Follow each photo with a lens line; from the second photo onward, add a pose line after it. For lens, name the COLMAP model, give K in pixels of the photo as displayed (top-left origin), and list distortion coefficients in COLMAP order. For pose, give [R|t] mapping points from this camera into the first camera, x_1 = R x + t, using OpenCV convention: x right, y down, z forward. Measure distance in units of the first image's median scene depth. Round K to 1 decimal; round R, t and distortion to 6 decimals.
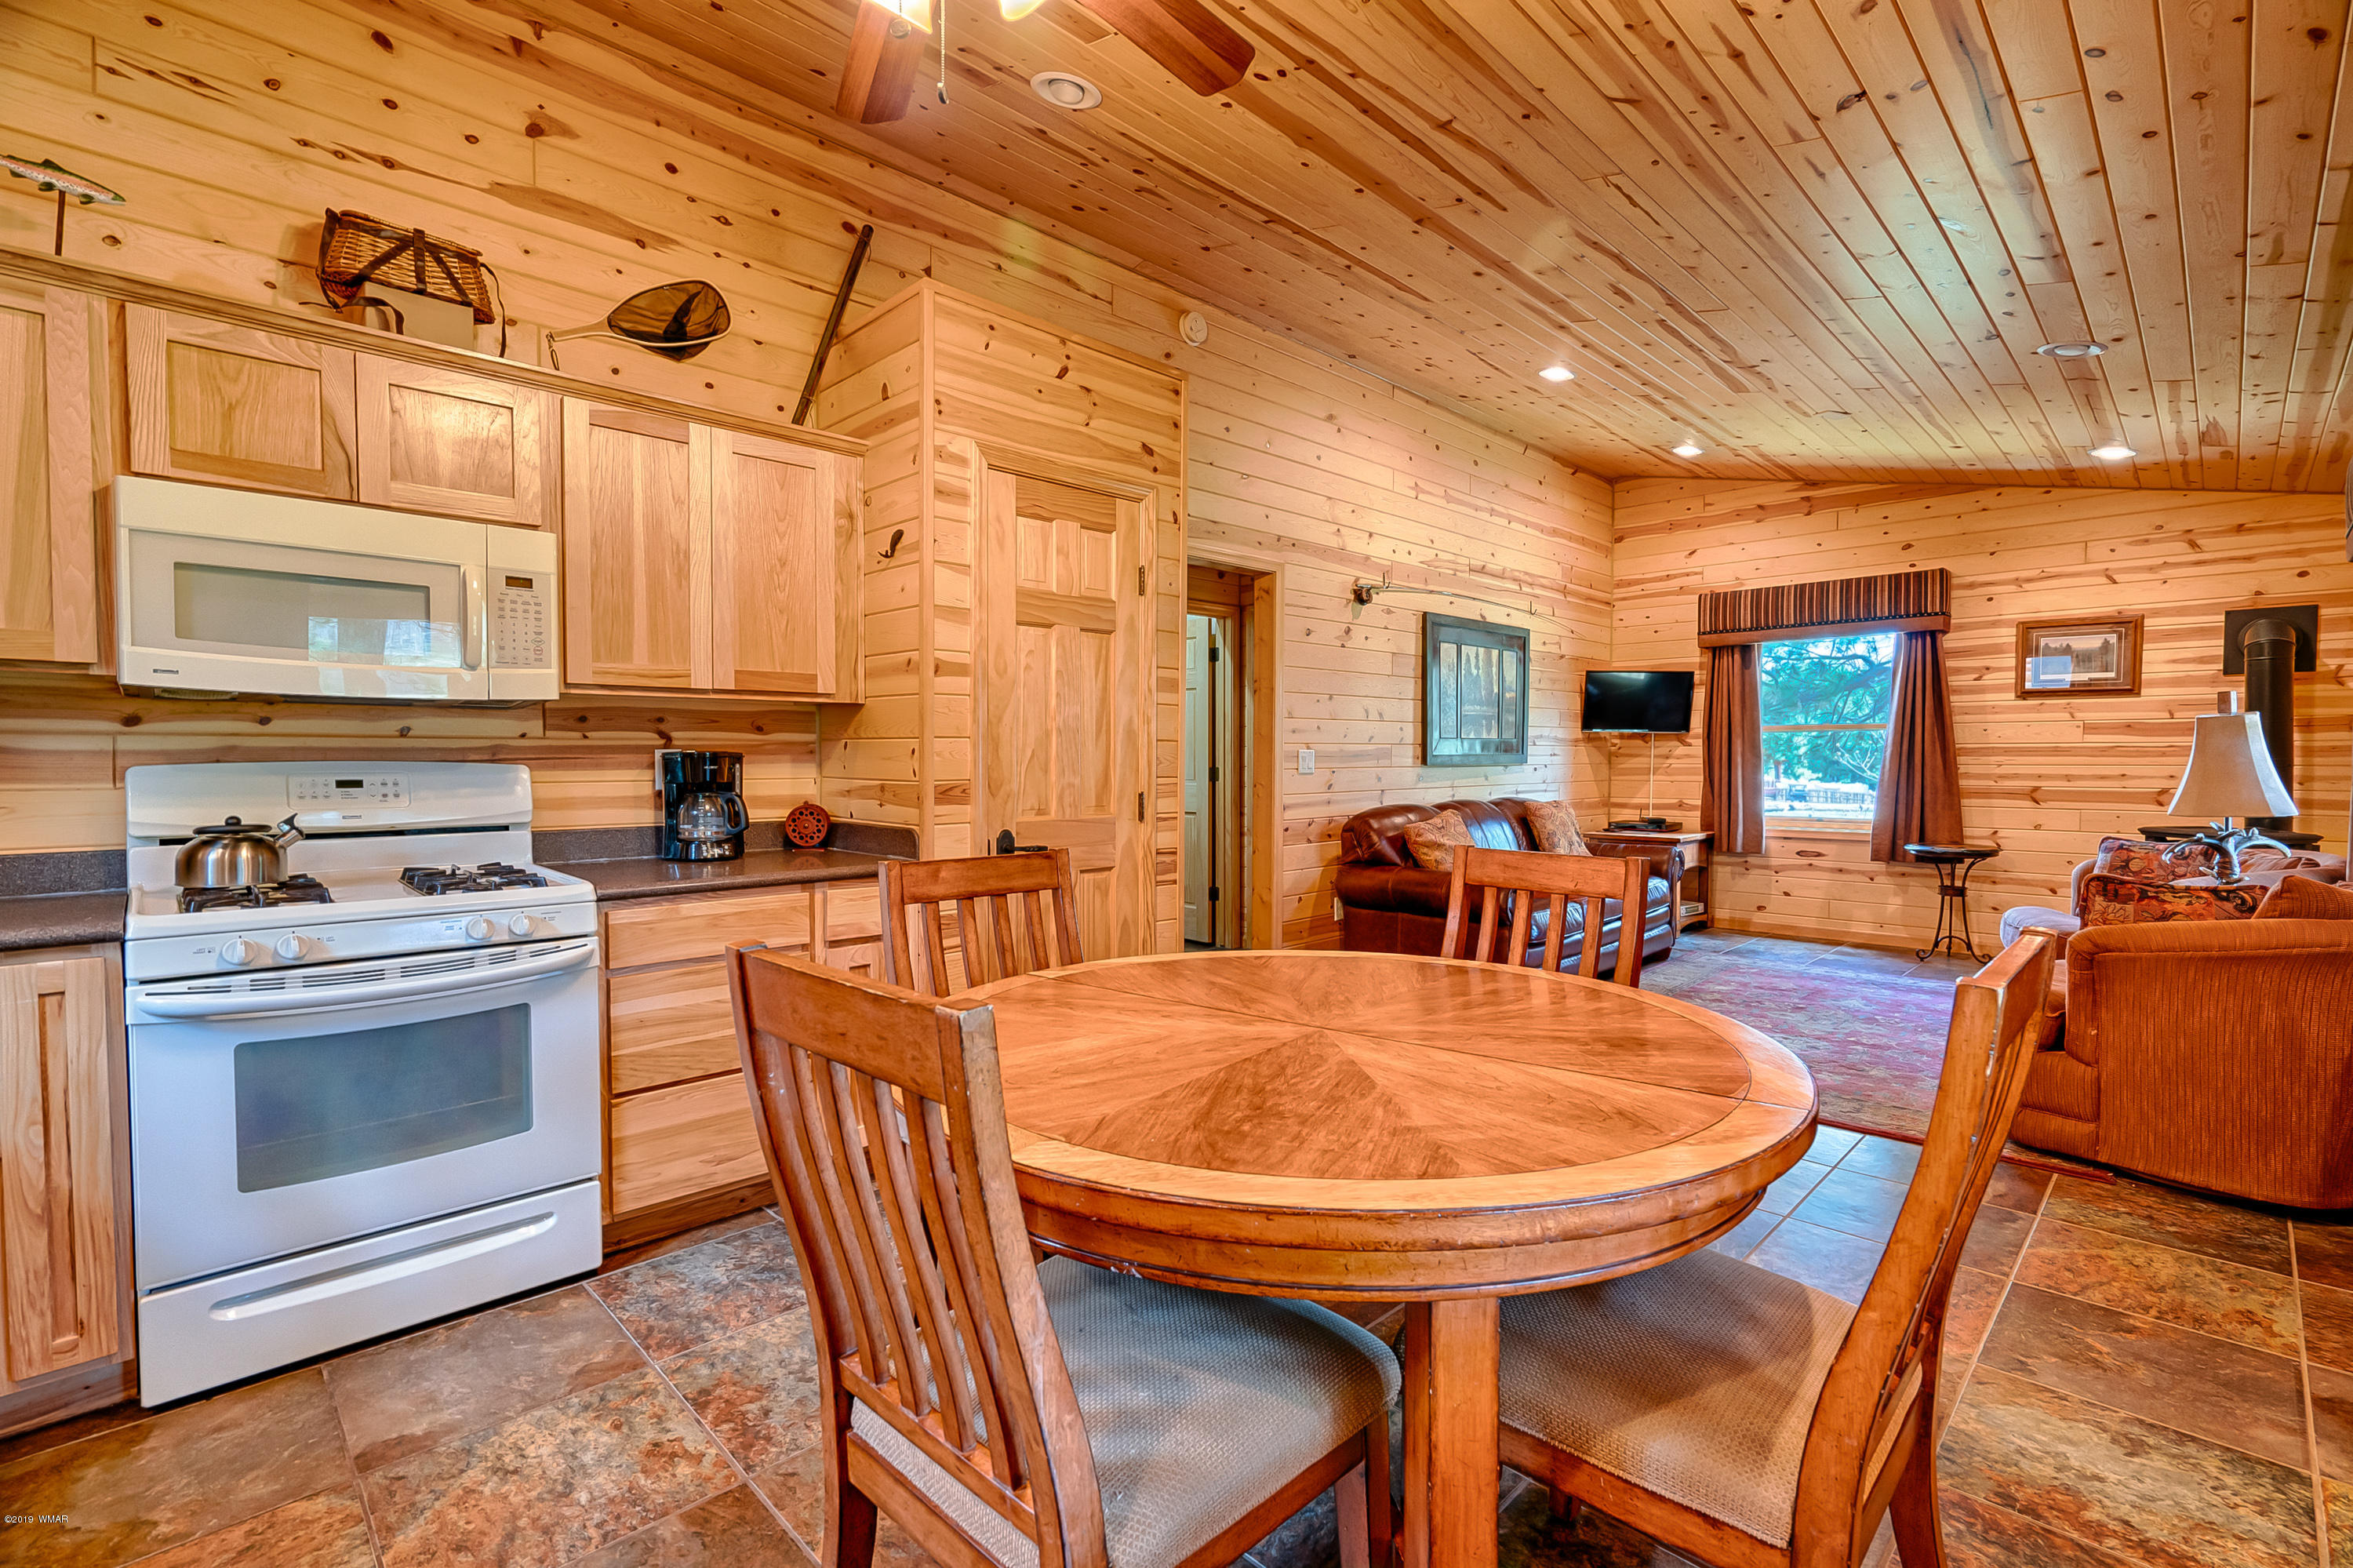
lens RADIAL K [[1047.4, 0, 1192.3], [0, 1047.4, 787.2], [0, 0, 1]] dist [-0.013393, 0.006714]
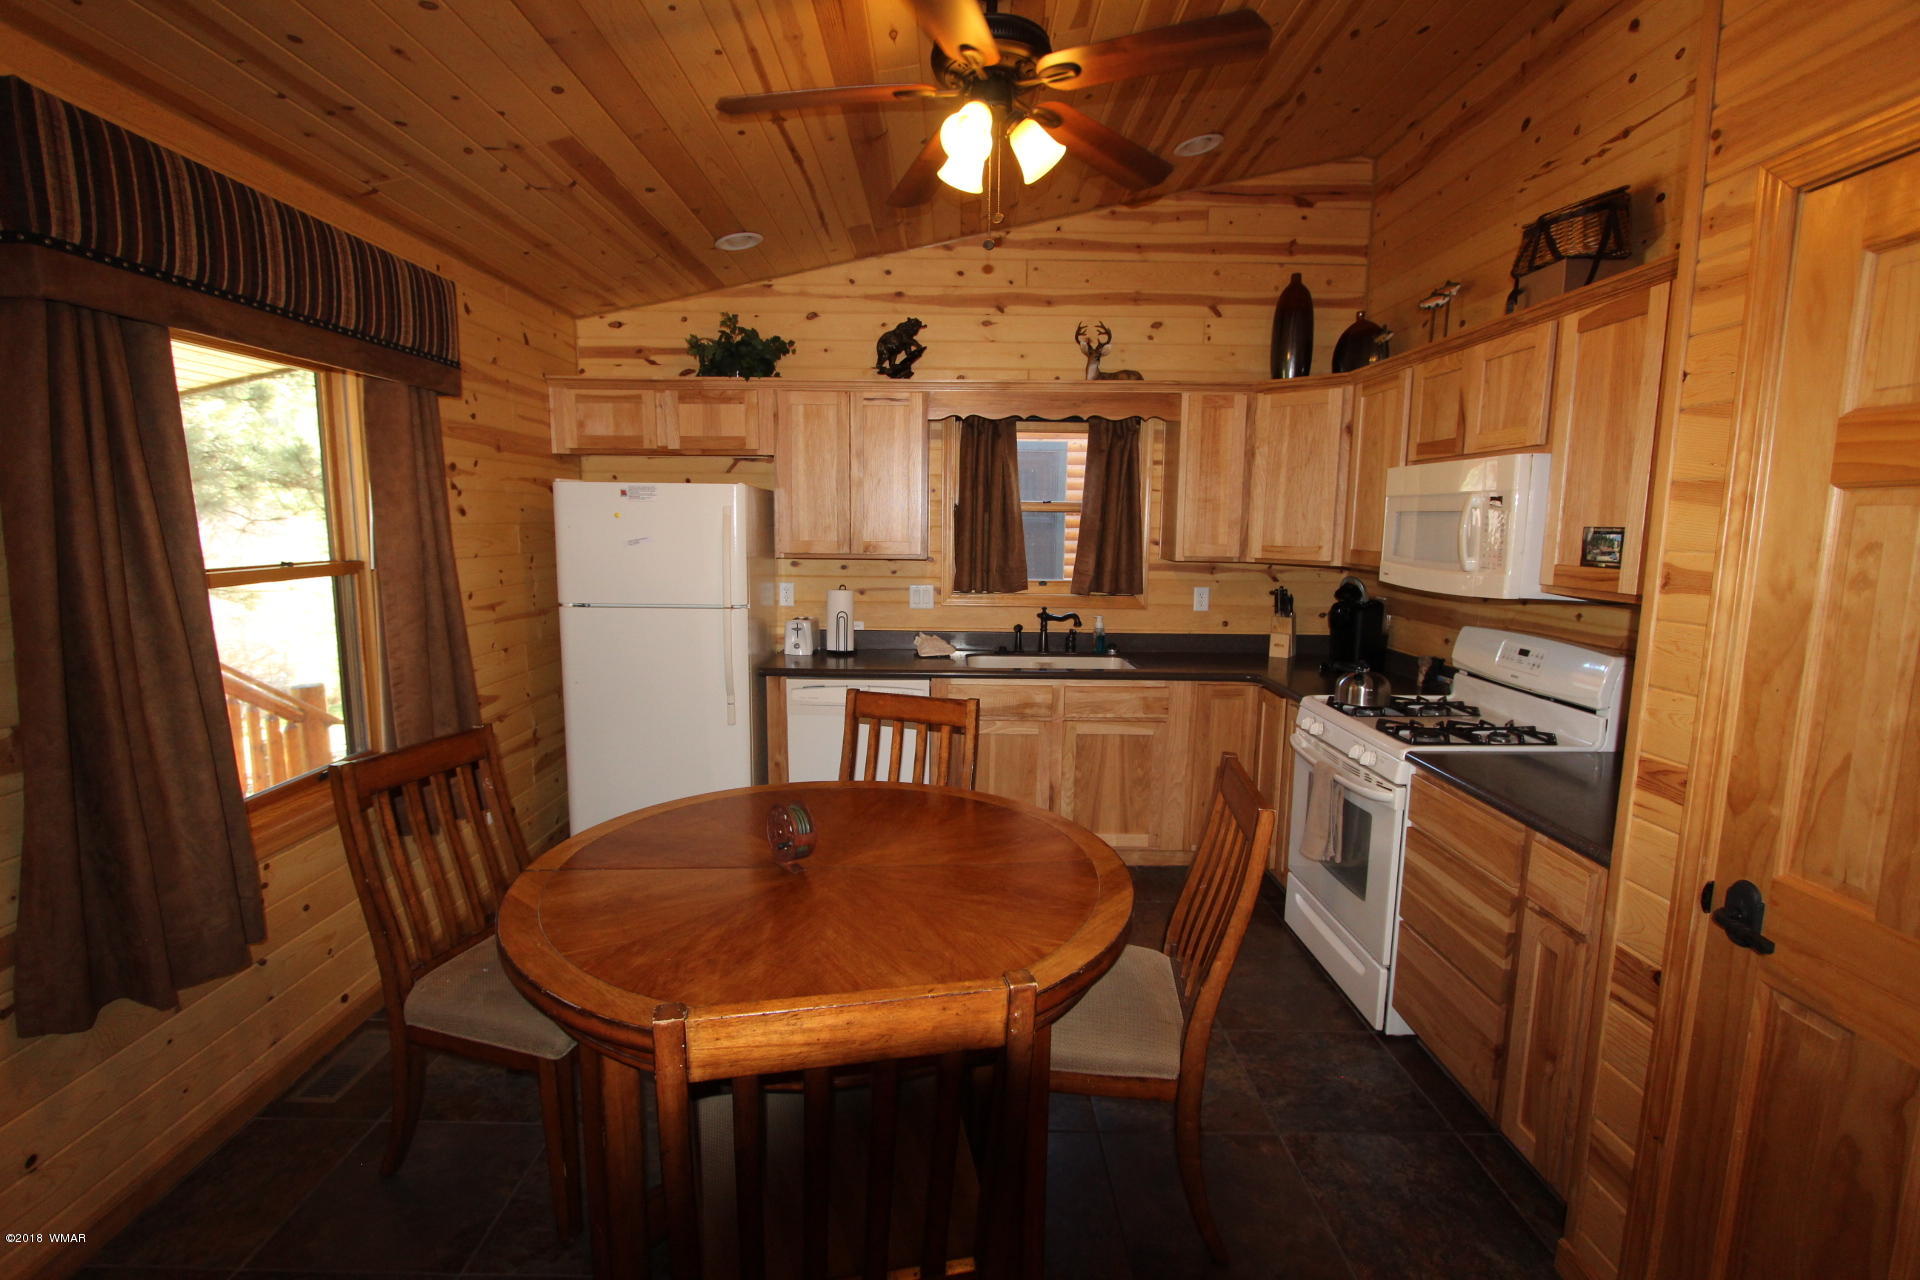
lens RADIAL K [[884.8, 0, 948.9], [0, 884.8, 647.7], [0, 0, 1]] dist [-0.016178, 0.001487]
pose [[-0.709205, 0.093992, -0.698708, 0.224350], [-0.031478, 0.985863, 0.164572, -0.075137], [0.704299, 0.138709, -0.696220, 0.547303]]
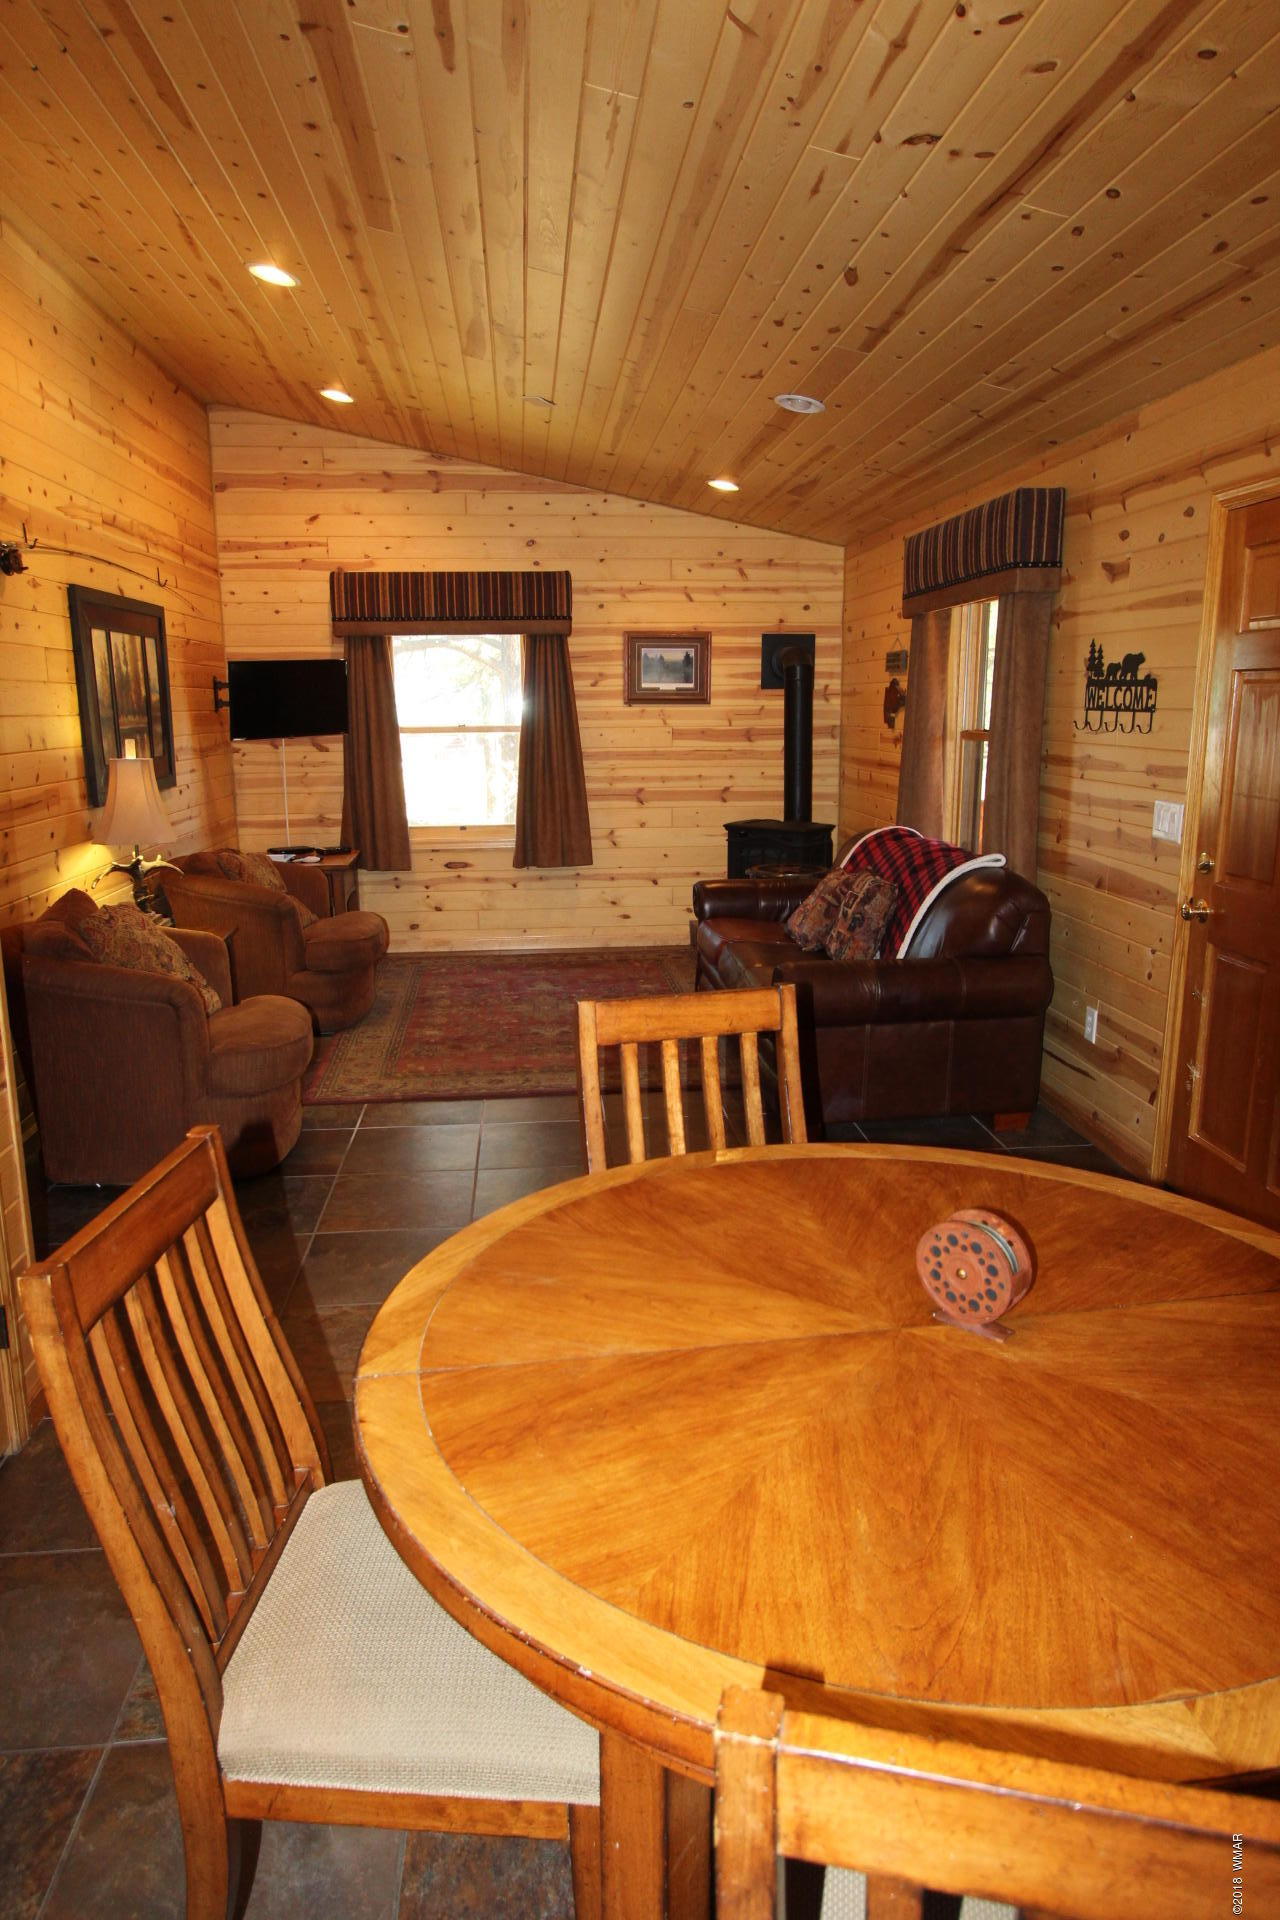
lens RADIAL K [[1230.0, 0, 638.7], [0, 1230.0, 961.3], [0, 0, 1]] dist [-0.005666, 0.001335]
pose [[0.640150, -0.161180, 0.751152, -0.192284], [0.029019, 0.982119, 0.186009, -0.063959], [-0.767702, -0.097276, 0.633381, 0.175526]]
